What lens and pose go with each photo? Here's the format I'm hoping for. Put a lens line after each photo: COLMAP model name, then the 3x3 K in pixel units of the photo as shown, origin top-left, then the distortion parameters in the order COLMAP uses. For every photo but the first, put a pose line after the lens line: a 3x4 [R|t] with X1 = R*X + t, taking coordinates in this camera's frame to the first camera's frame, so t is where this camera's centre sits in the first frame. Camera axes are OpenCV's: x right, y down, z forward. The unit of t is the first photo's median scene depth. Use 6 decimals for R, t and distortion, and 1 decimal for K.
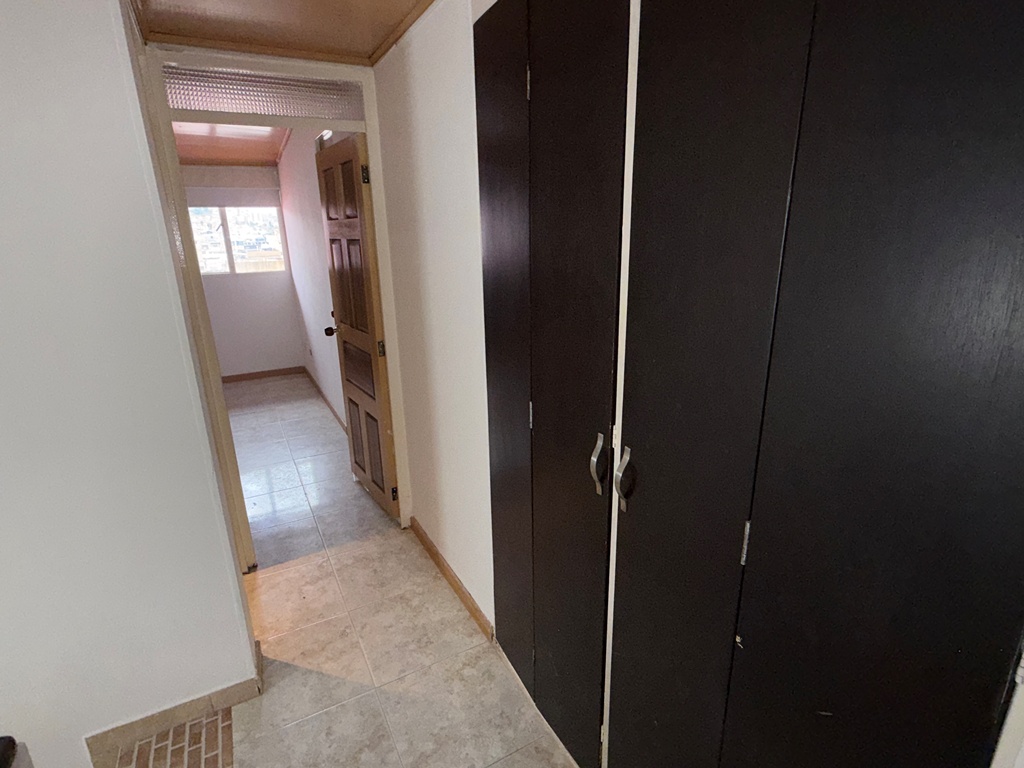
lens RADIAL K [[521.0, 0, 514.9], [0, 521.0, 381.3], [0, 0, 1]] dist [0.001588, -0.000163]
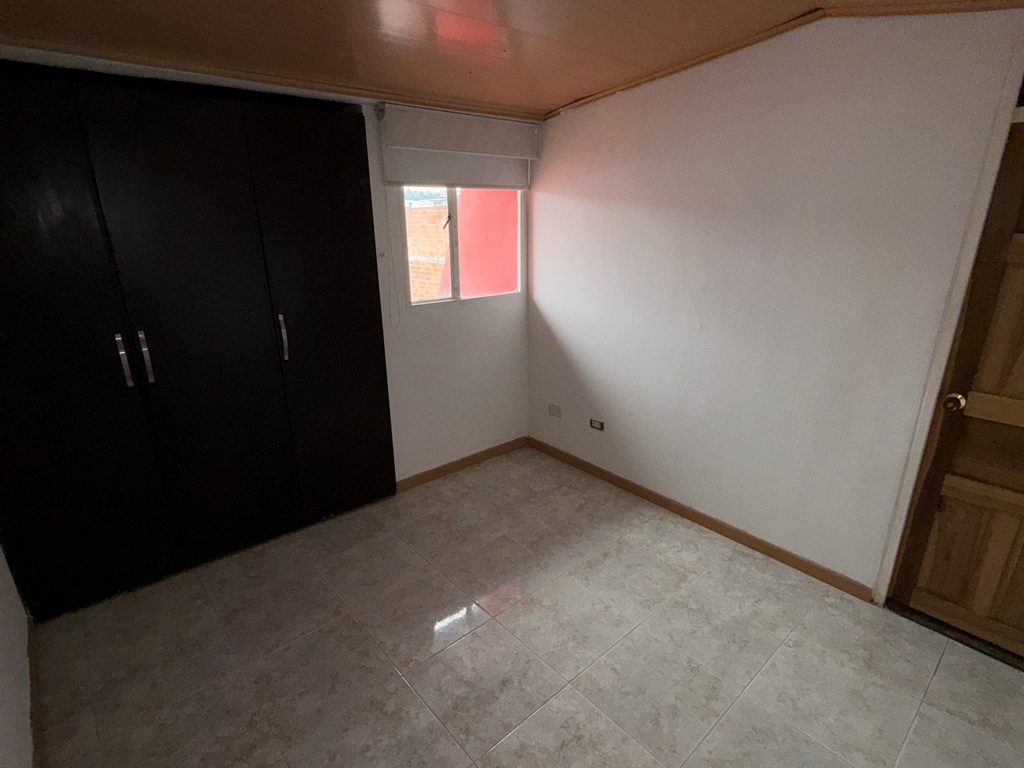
lens RADIAL K [[521.0, 0, 512.8], [0, 521.0, 389.3], [0, 0, 1]] dist [0.001588, -0.000163]
pose [[0.976424, -0.048926, 0.210245, -0.609264], [0.041267, 0.998320, 0.040662, -0.126955], [-0.211881, -0.031027, 0.976803, 0.401973]]
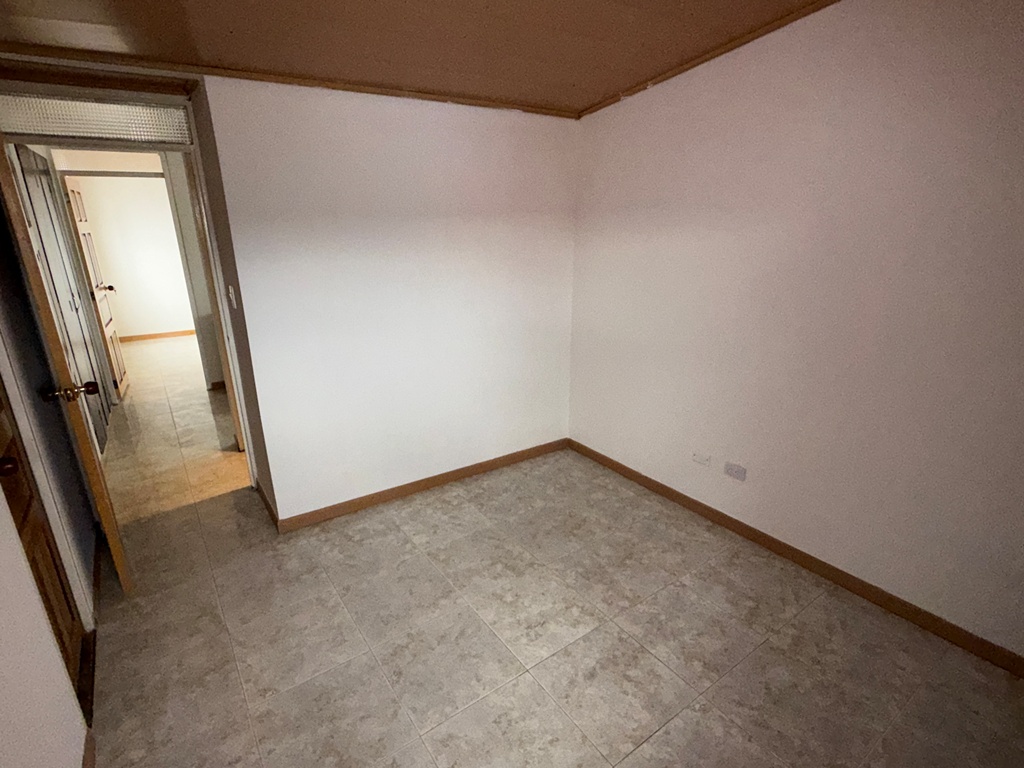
lens RADIAL K [[521.0, 0, 513.4], [0, 521.0, 385.3], [0, 0, 1]] dist [0.001588, -0.000163]
pose [[-0.992911, 0.063157, -0.100690, -0.473119], [-0.005198, 0.823258, 0.567643, -0.278468], [0.118745, 0.564143, -0.817094, 0.917671]]
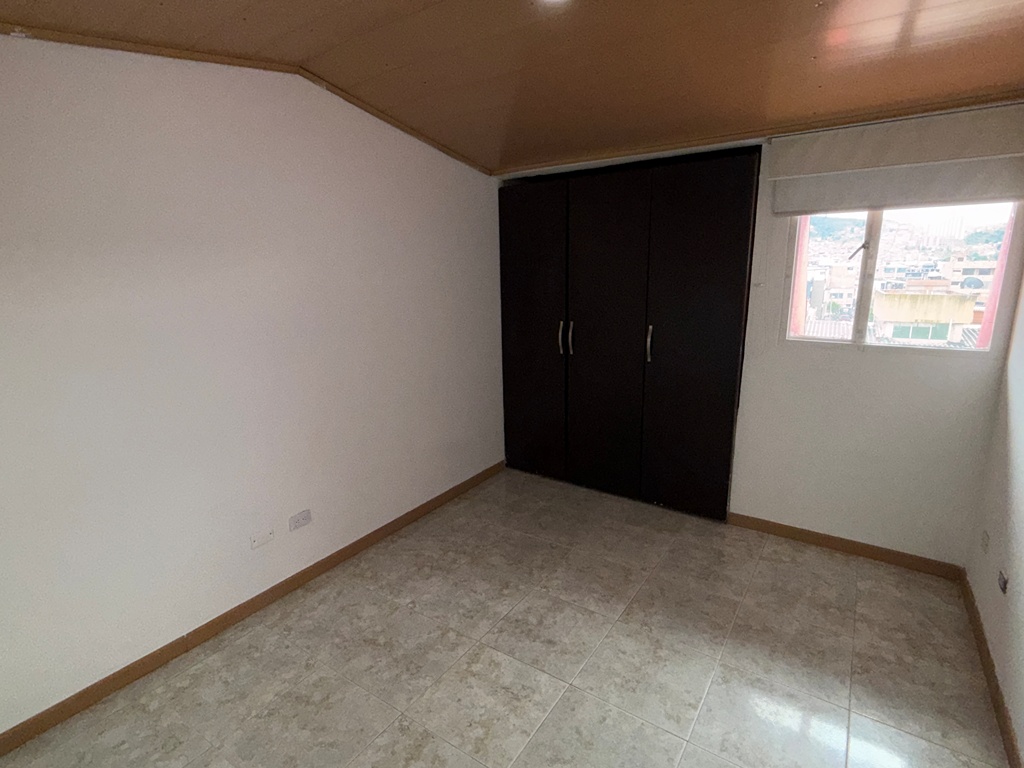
lens RADIAL K [[521.0, 0, 514.0], [0, 521.0, 388.3], [0, 0, 1]] dist [0.001588, -0.000163]
pose [[0.454145, 0.218193, -0.863796, -0.253808], [-0.246711, 0.962431, 0.113399, -0.142812], [0.856087, 0.161609, 0.490915, 0.488023]]
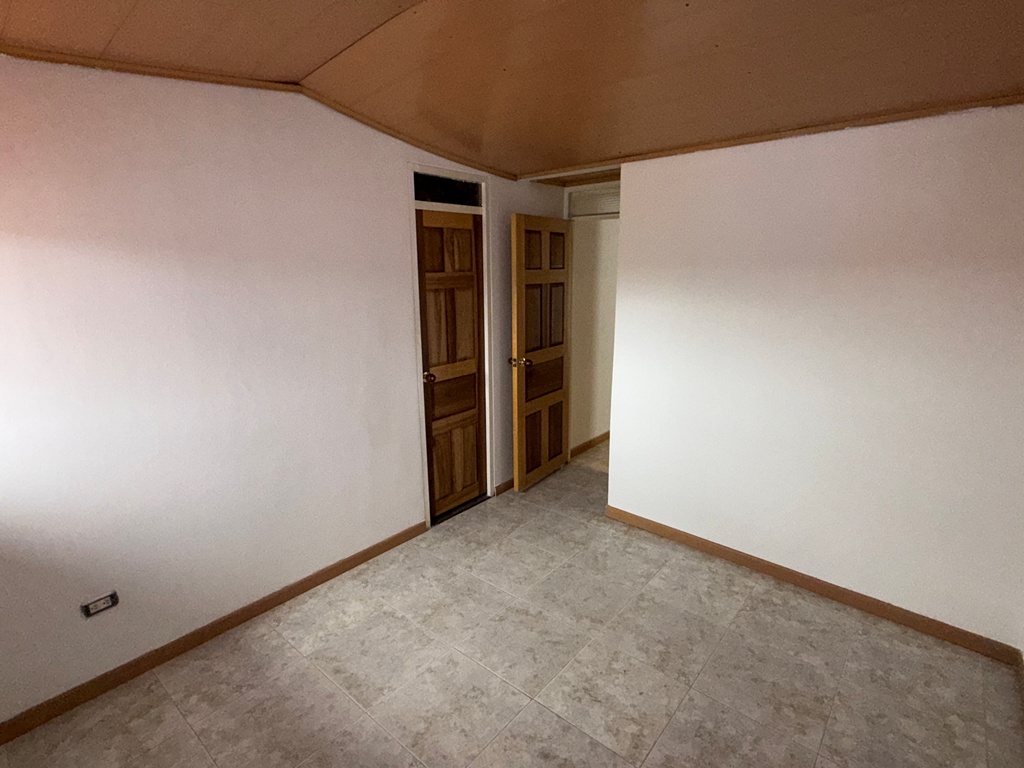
lens RADIAL K [[521.0, 0, 517.2], [0, 521.0, 386.3], [0, 0, 1]] dist [0.001588, -0.000163]
pose [[-0.364360, -0.187699, 0.912146, -0.796978], [0.273290, 0.914800, 0.297412, -0.225361], [-0.890255, 0.357645, -0.282020, 0.769650]]
